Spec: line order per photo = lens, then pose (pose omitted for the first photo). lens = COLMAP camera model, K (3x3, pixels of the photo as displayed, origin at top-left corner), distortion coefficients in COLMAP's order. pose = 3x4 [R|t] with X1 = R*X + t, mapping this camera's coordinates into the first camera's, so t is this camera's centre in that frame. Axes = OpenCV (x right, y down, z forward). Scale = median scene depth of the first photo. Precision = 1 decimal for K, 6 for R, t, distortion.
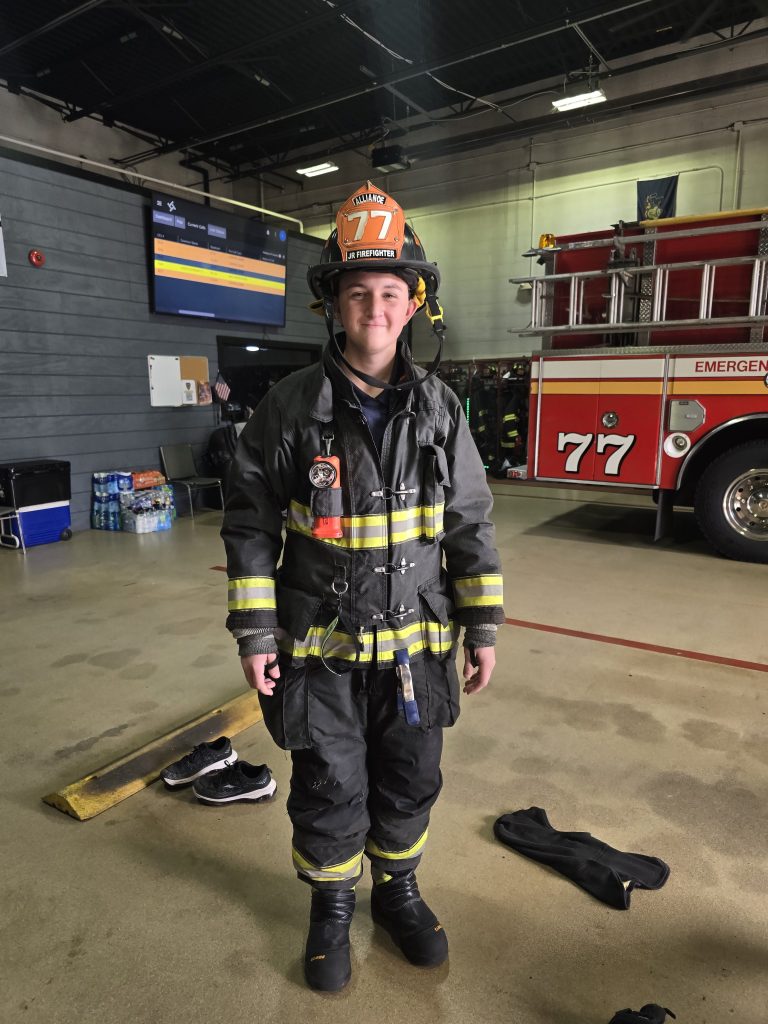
lens RADIAL K [[702.7, 0, 384.0], [0, 702.7, 512.0], [0, 0, 1]] dist [0.014132, -0.007697]
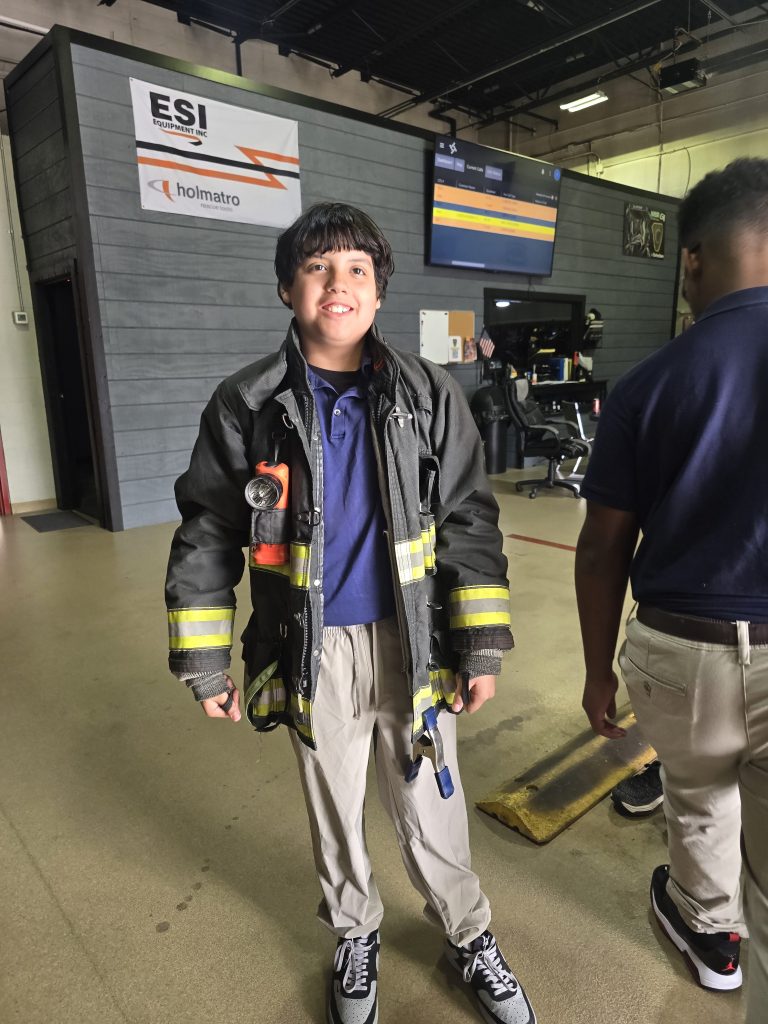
lens RADIAL K [[691.0, 0, 384.0], [0, 691.0, 512.0], [0, 0, 1]] dist [-0.006512, -0.002048]
pose [[0.968989, 0.031884, -0.245040, -0.128956], [-0.020107, 0.998526, 0.050415, 0.004503], [0.246286, -0.043925, 0.968201, 0.058943]]
